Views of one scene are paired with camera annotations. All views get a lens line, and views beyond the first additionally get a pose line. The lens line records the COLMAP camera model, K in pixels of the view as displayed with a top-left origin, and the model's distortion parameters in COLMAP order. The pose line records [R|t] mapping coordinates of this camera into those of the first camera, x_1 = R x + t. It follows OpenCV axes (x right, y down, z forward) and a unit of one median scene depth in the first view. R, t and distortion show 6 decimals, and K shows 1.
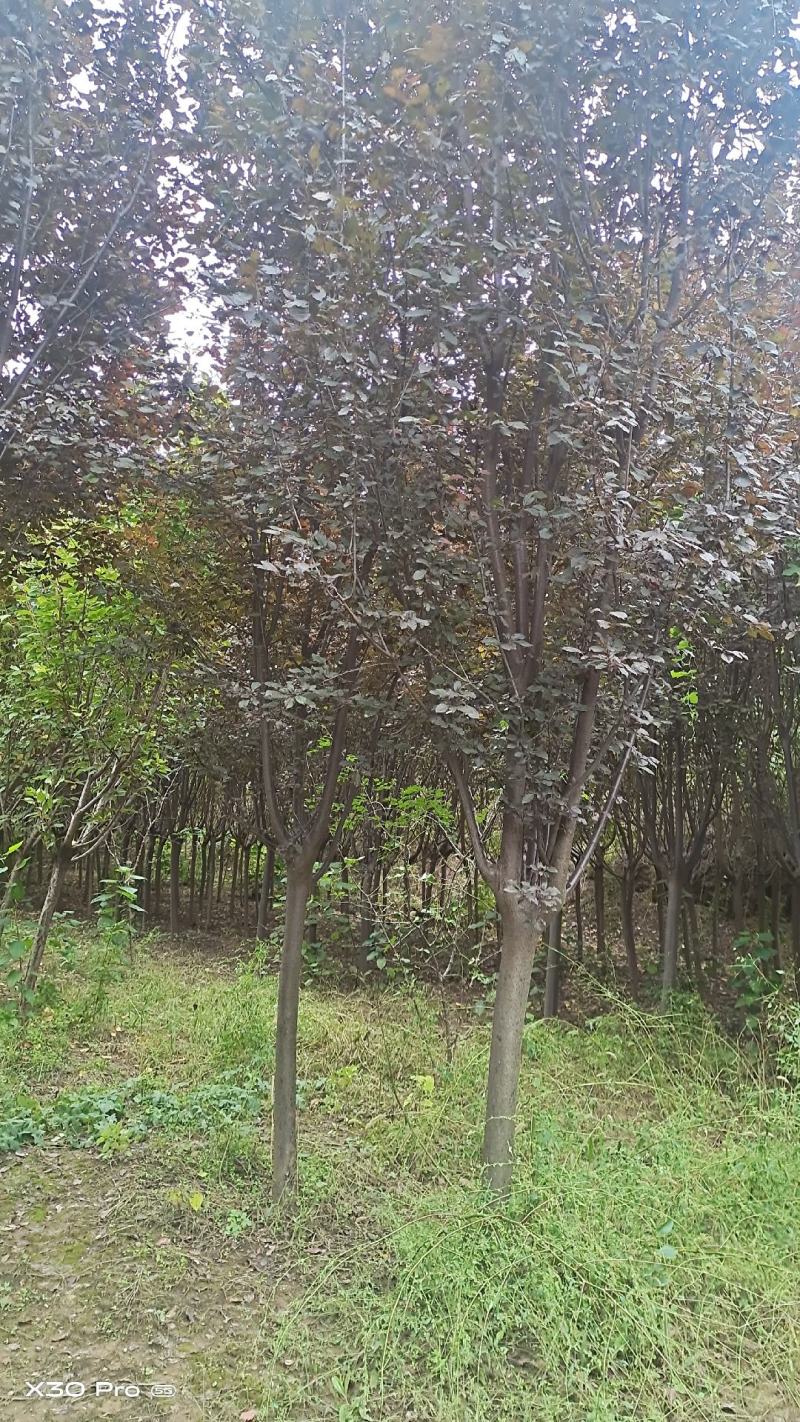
lens RADIAL K [[1082.4, 0, 401.8], [0, 1082.4, 707.9], [0, 0, 1]] dist [0.063391, -0.053425]
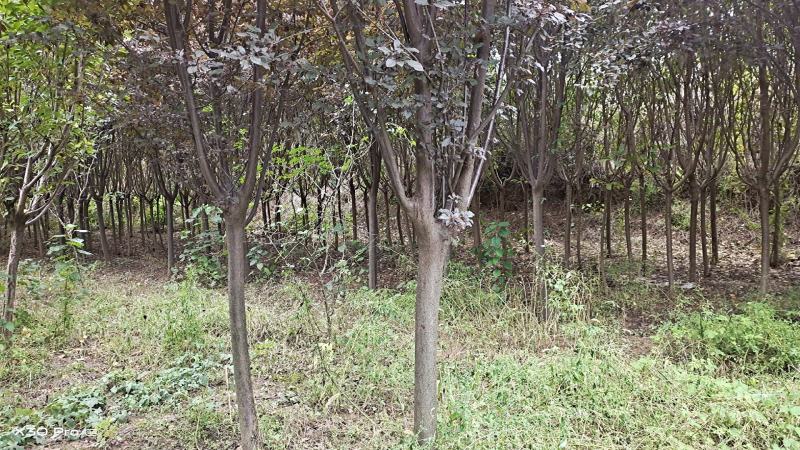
lens RADIAL K [[608.9, 0, 400.5], [0, 608.9, 225.1], [0, 0, 1]] dist [0.063391, -0.053425]
pose [[0.961511, -0.107592, 0.252826, -0.094982], [0.056690, 0.978029, 0.200613, 0.027882], [-0.268855, -0.178559, 0.946485, 0.283658]]
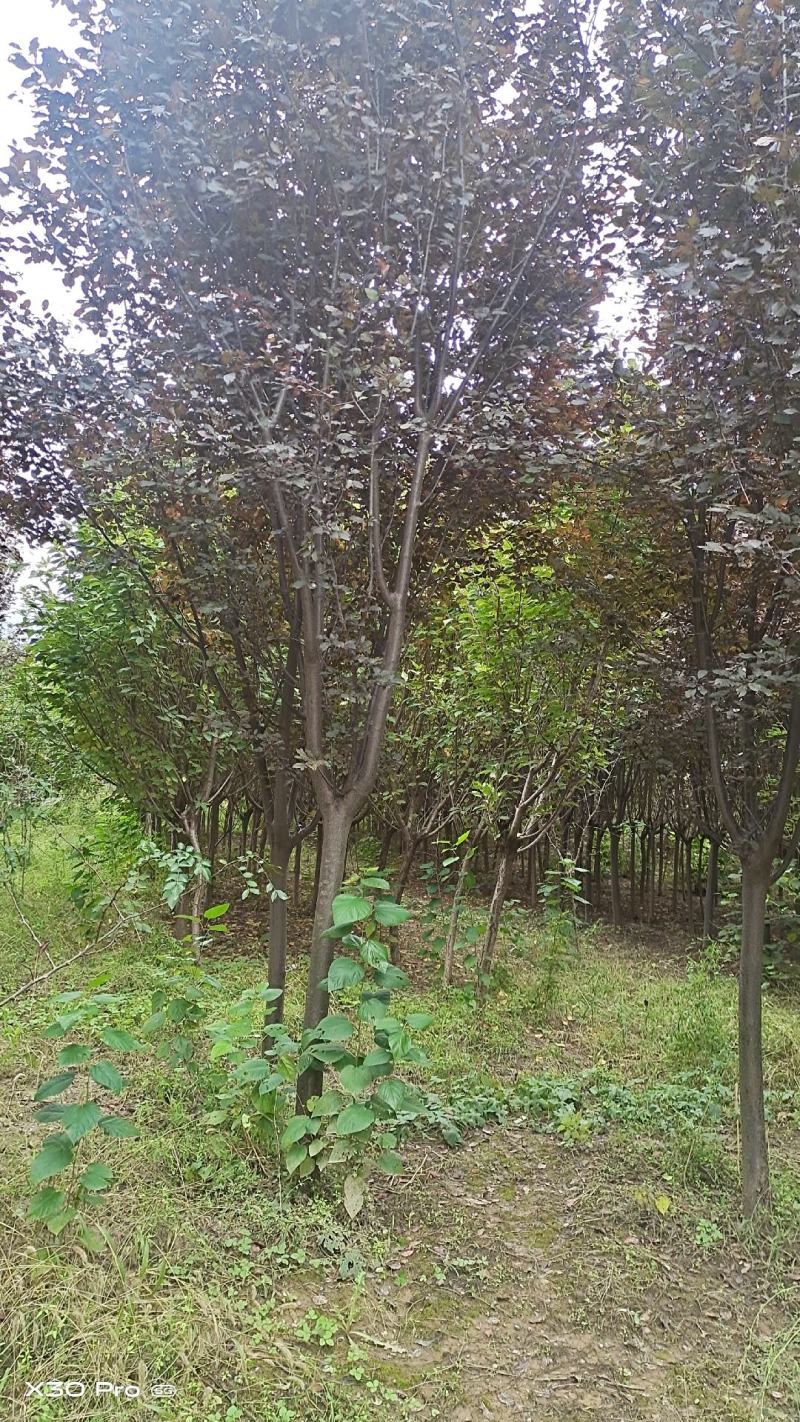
lens RADIAL K [[1082.4, 0, 395.7], [0, 1082.4, 704.7], [0, 0, 1]] dist [0.063391, -0.053425]
pose [[0.921489, -0.038105, -0.386532, -0.010537], [0.039873, 0.999199, -0.003444, -0.000810], [0.386353, -0.012239, 0.922270, 0.010405]]
